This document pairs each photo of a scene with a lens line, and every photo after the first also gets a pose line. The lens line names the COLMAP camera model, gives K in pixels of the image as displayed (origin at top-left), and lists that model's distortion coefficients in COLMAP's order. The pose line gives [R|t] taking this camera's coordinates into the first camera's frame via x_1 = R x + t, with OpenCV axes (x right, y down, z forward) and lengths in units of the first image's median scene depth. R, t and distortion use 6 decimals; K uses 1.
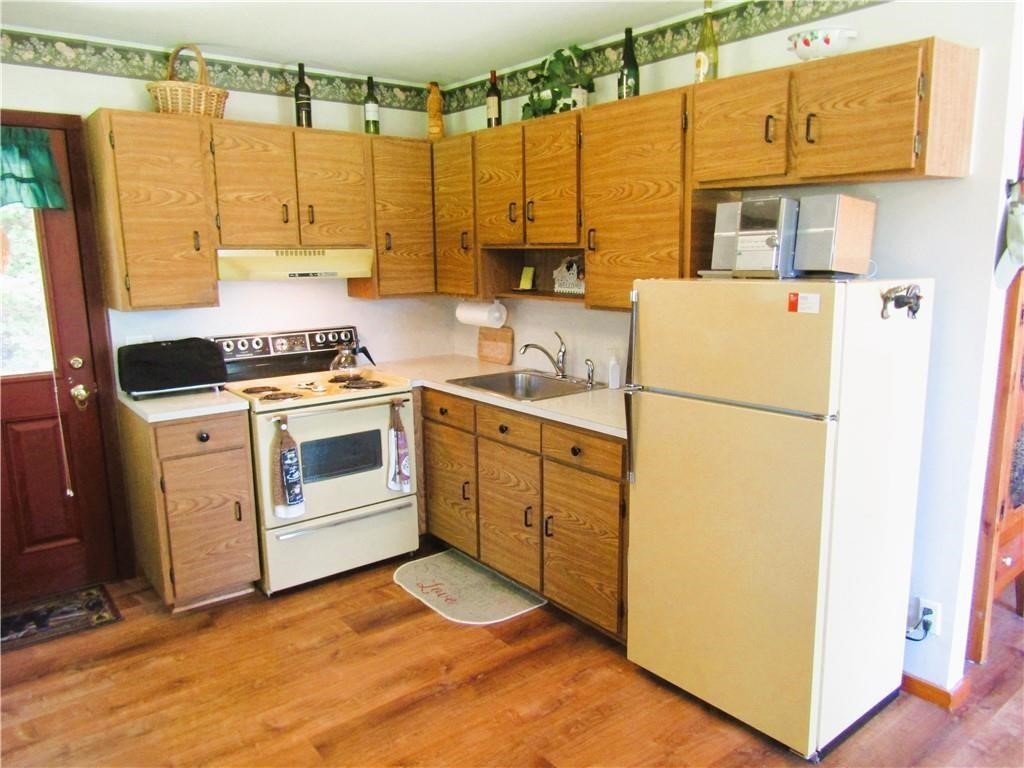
lens RADIAL K [[744.3, 0, 510.2], [0, 744.3, 388.5], [0, 0, 1]] dist [0.003599, -0.002023]
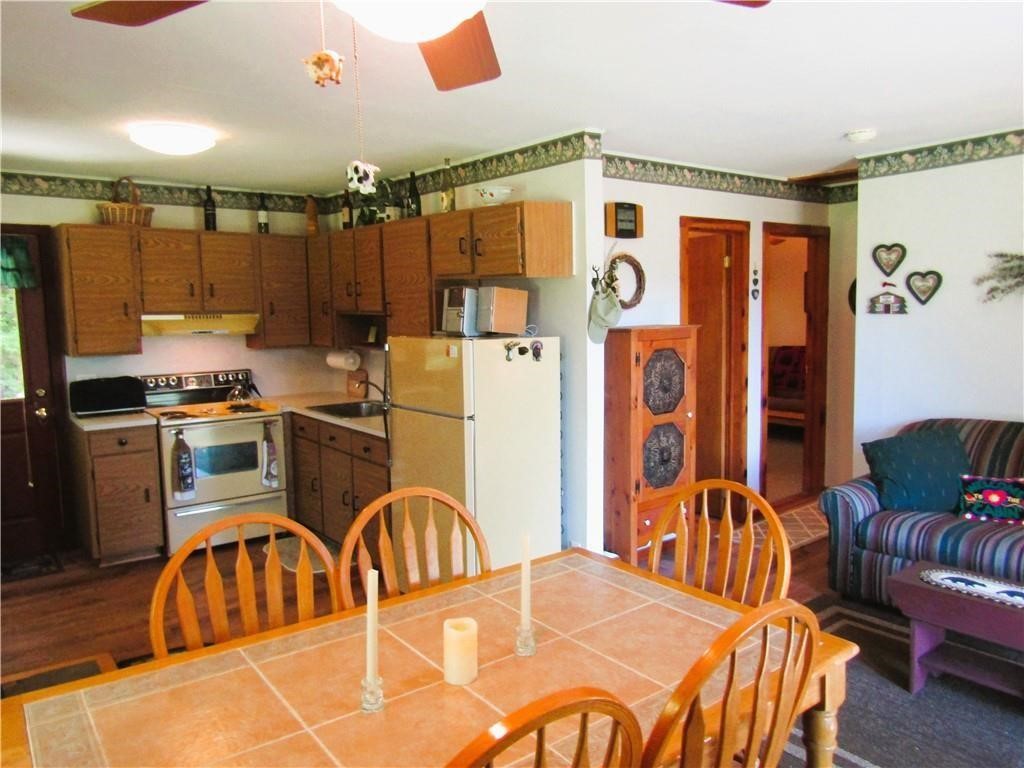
lens RADIAL K [[744.3, 0, 510.2], [0, 744.3, 388.5], [0, 0, 1]] dist [0.003599, -0.002023]
pose [[0.999998, 0.001803, -0.001224, 0.329701], [-0.001883, 0.997626, -0.068834, 0.055102], [0.001097, 0.068836, 0.997627, -0.439772]]
